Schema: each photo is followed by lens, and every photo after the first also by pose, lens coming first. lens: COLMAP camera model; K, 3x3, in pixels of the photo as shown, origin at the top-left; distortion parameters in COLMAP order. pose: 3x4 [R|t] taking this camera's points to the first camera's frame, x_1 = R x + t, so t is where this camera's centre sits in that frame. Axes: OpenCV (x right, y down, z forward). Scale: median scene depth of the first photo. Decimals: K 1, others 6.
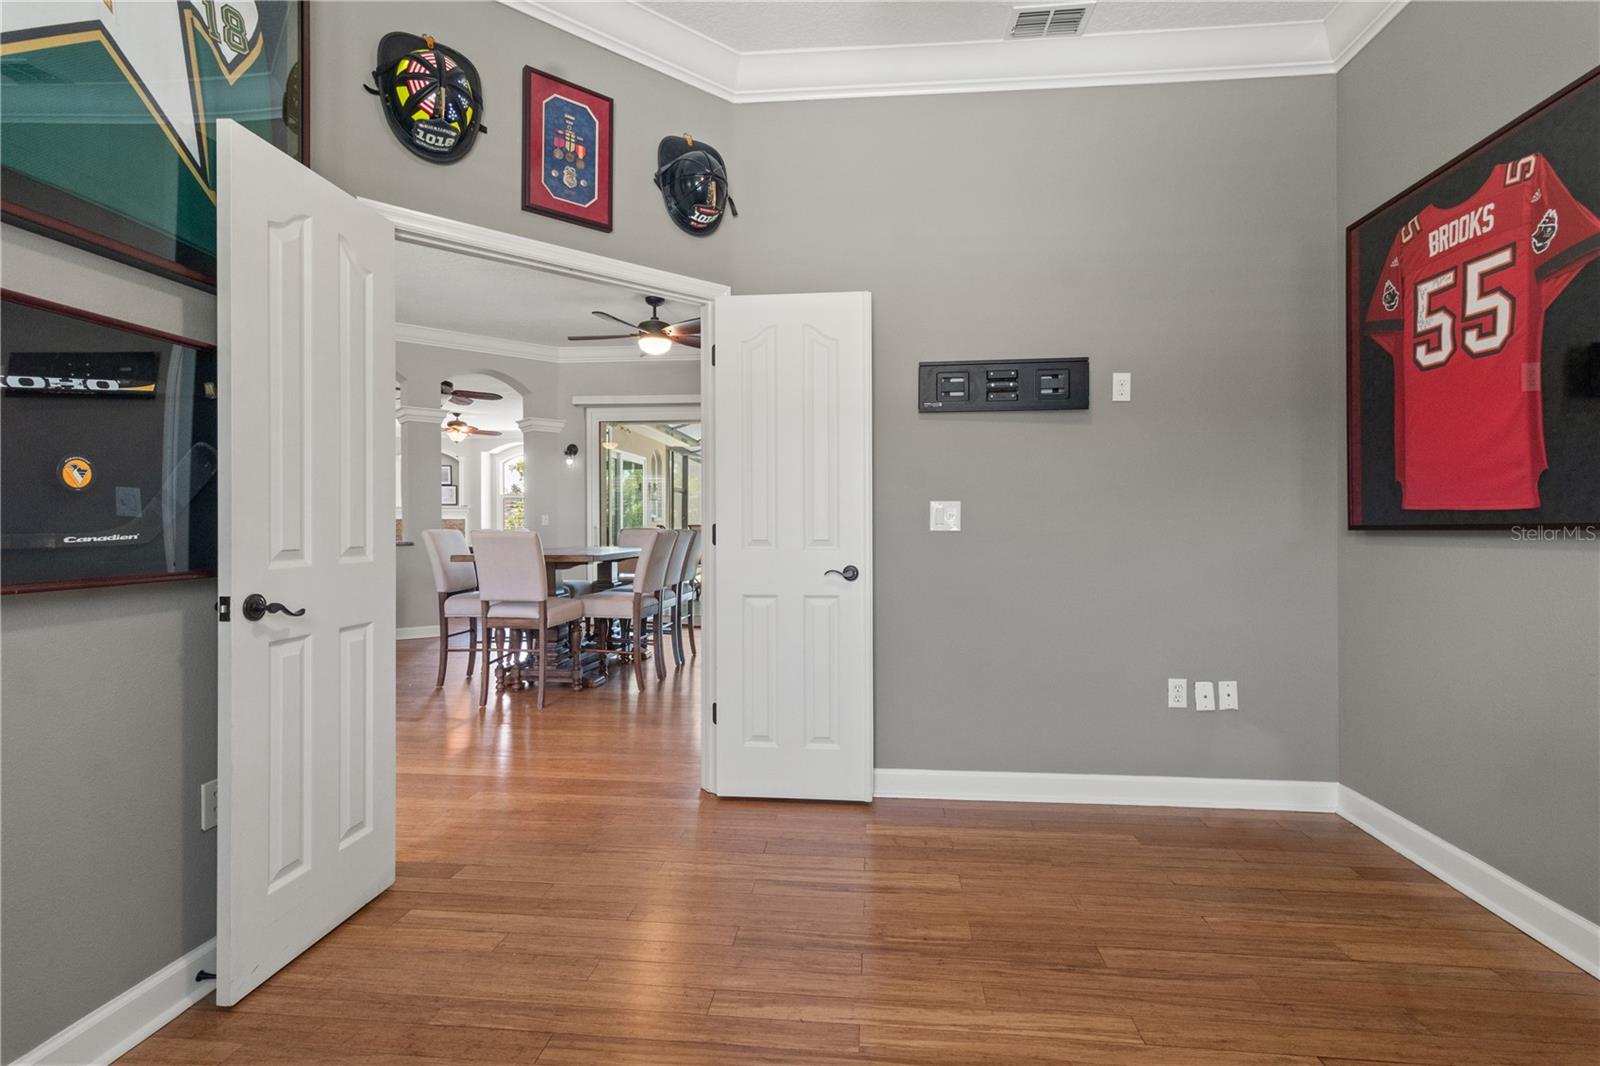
lens RADIAL K [[756.8, 0, 800.9], [0, 756.8, 522.9], [0, 0, 1]] dist [0.005559, -0.000361]
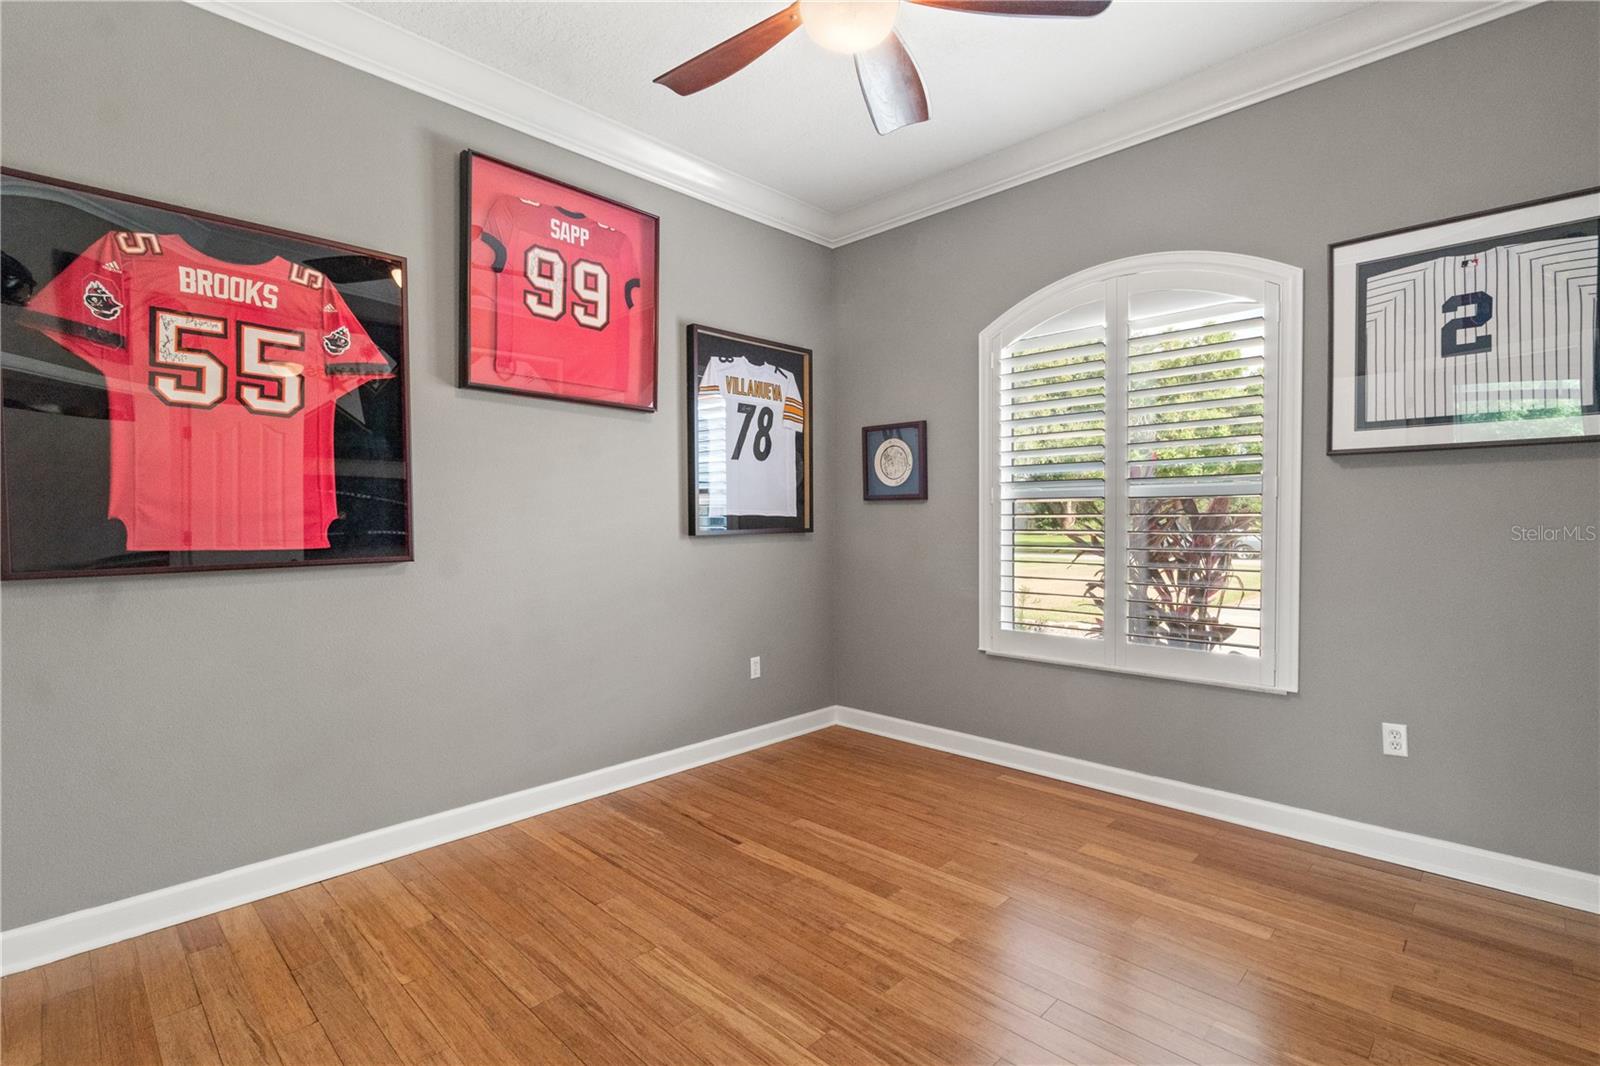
lens RADIAL K [[756.8, 0, 798.8], [0, 756.8, 533.3], [0, 0, 1]] dist [0.005559, -0.000361]
pose [[-0.783188, -0.006831, 0.621747, -0.426891], [0.004633, 0.999848, 0.016821, -0.056943], [-0.621768, 0.016054, -0.783037, 1.372618]]
